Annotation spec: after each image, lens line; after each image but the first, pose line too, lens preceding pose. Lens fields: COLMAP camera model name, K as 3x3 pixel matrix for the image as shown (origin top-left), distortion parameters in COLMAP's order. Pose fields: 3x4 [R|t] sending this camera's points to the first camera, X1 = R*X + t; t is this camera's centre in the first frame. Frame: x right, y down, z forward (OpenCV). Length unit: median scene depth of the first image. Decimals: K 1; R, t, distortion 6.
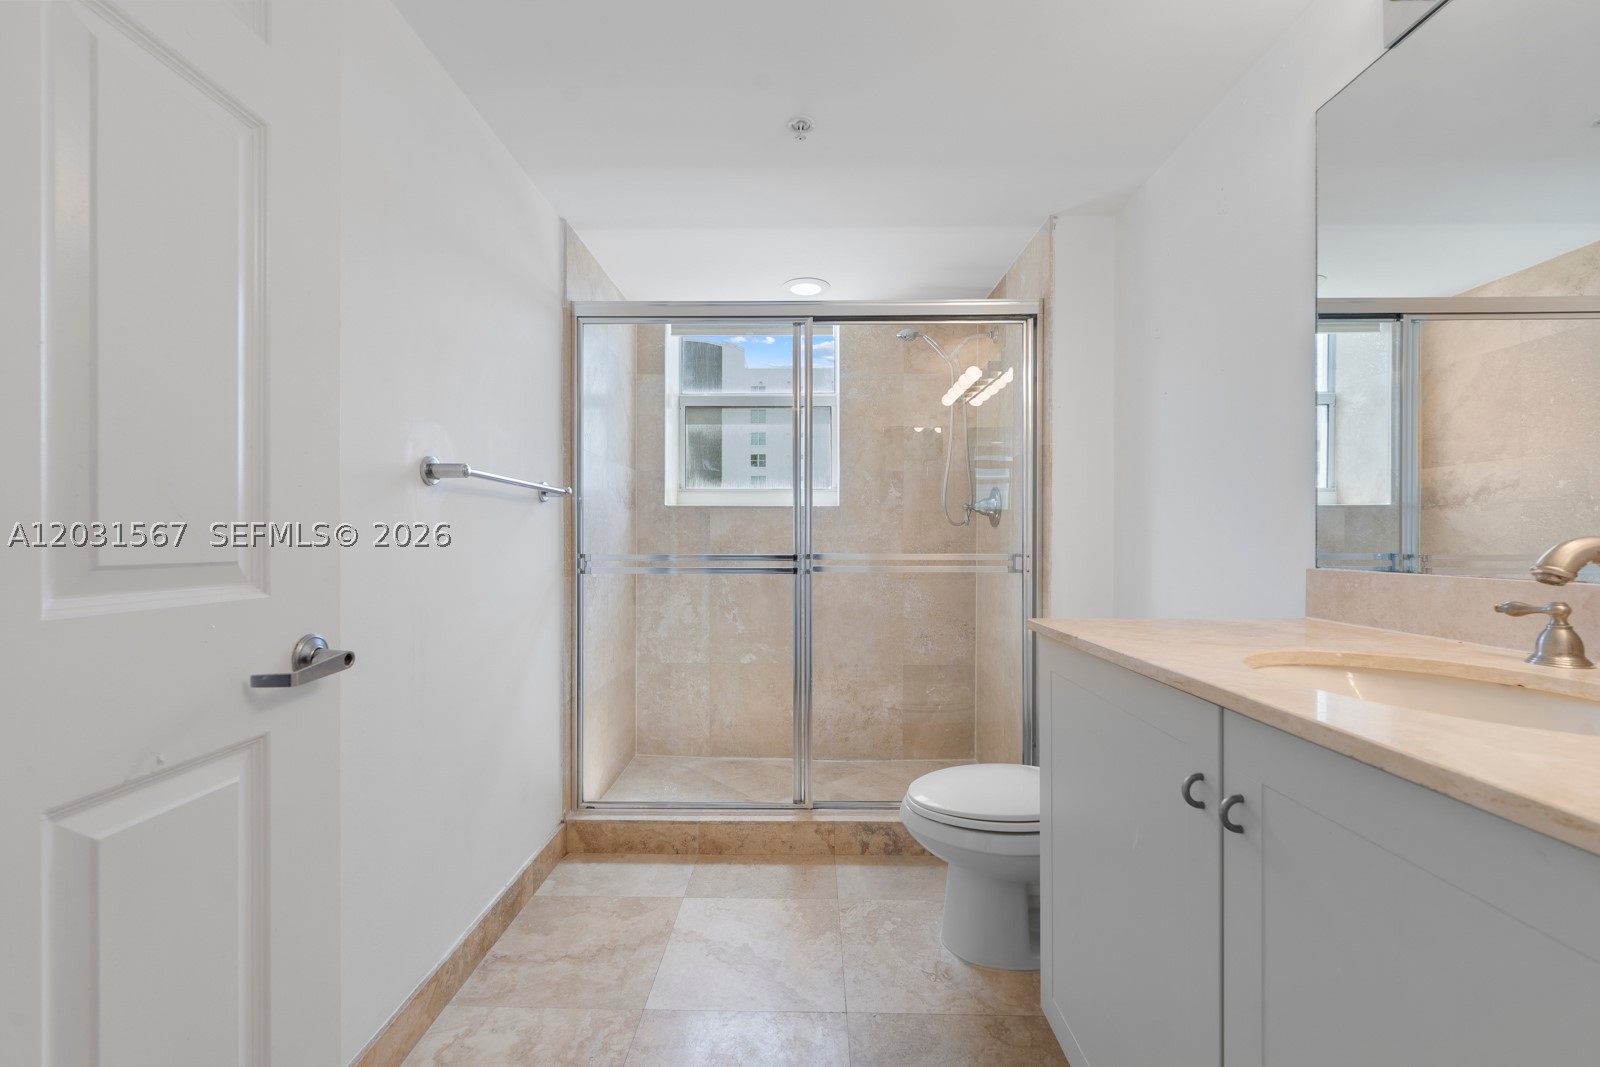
lens RADIAL K [[653.3, 0, 801.7], [0, 653.3, 541.0], [0, 0, 1]] dist [0.001337, -0.000852]
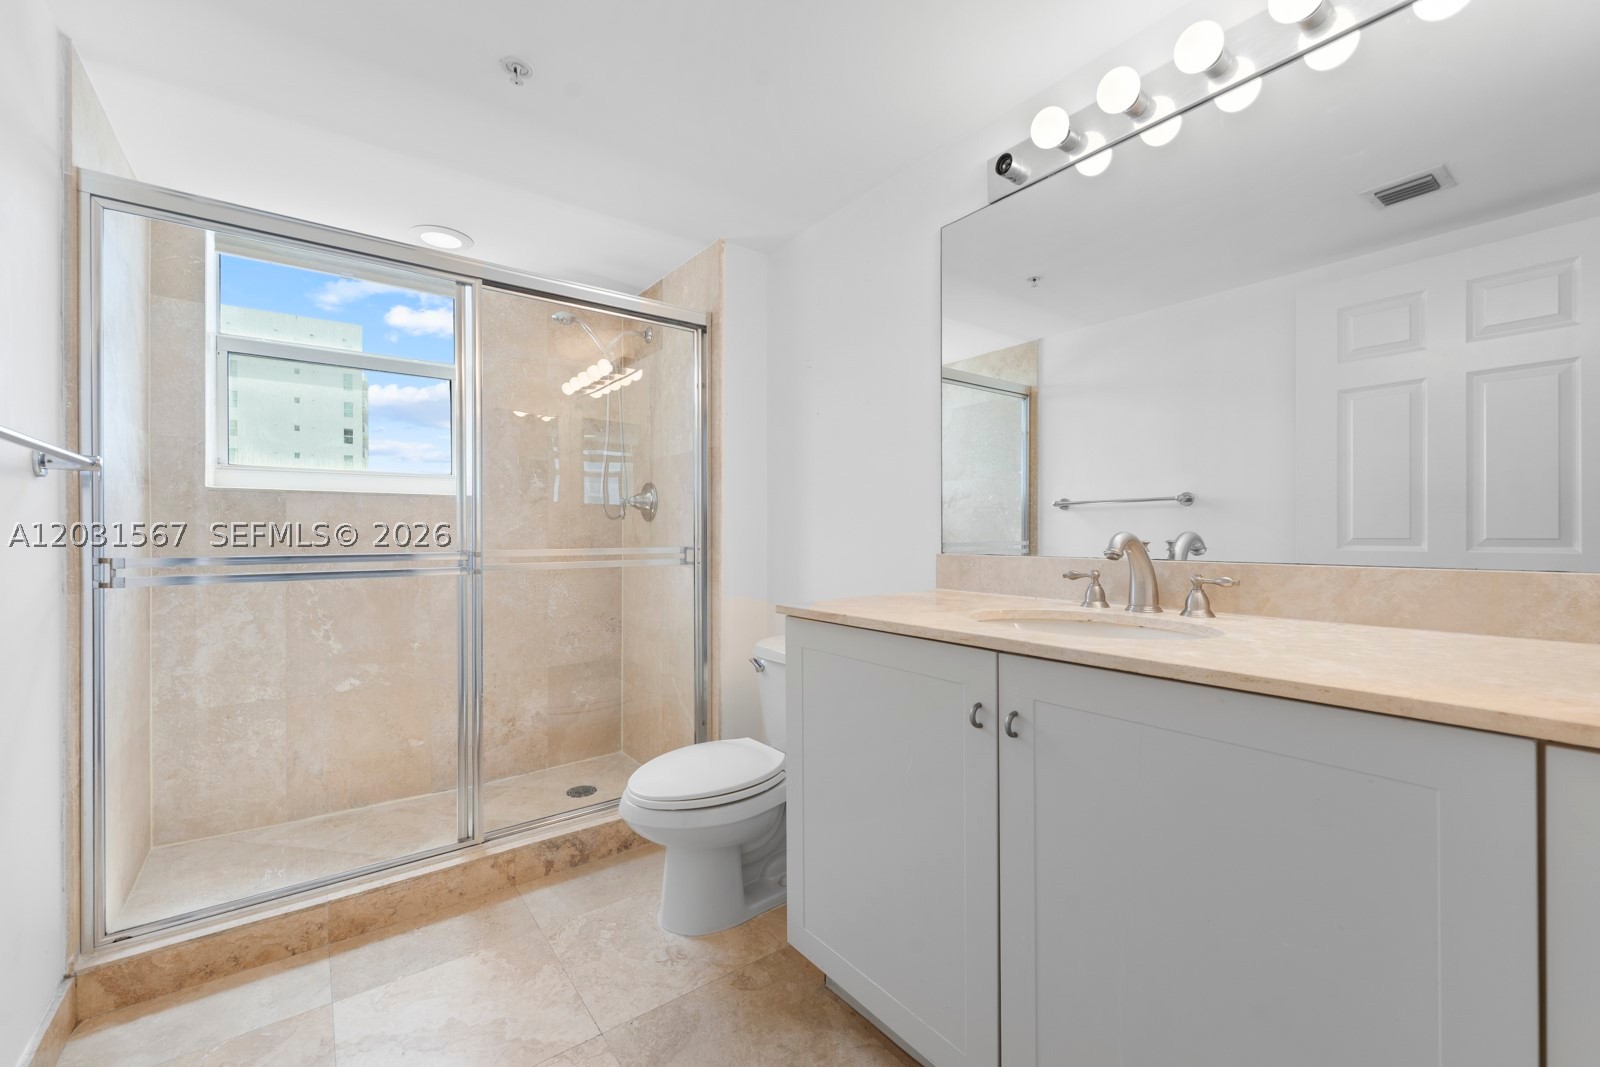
lens RADIAL K [[653.3, 0, 802.2], [0, 653.3, 534.0], [0, 0, 1]] dist [0.001337, -0.000852]
pose [[0.785220, -0.004017, 0.619204, -0.191028], [0.003877, 0.999991, 0.001571, -0.002449], [-0.619204, 0.001167, 0.785229, 0.049639]]
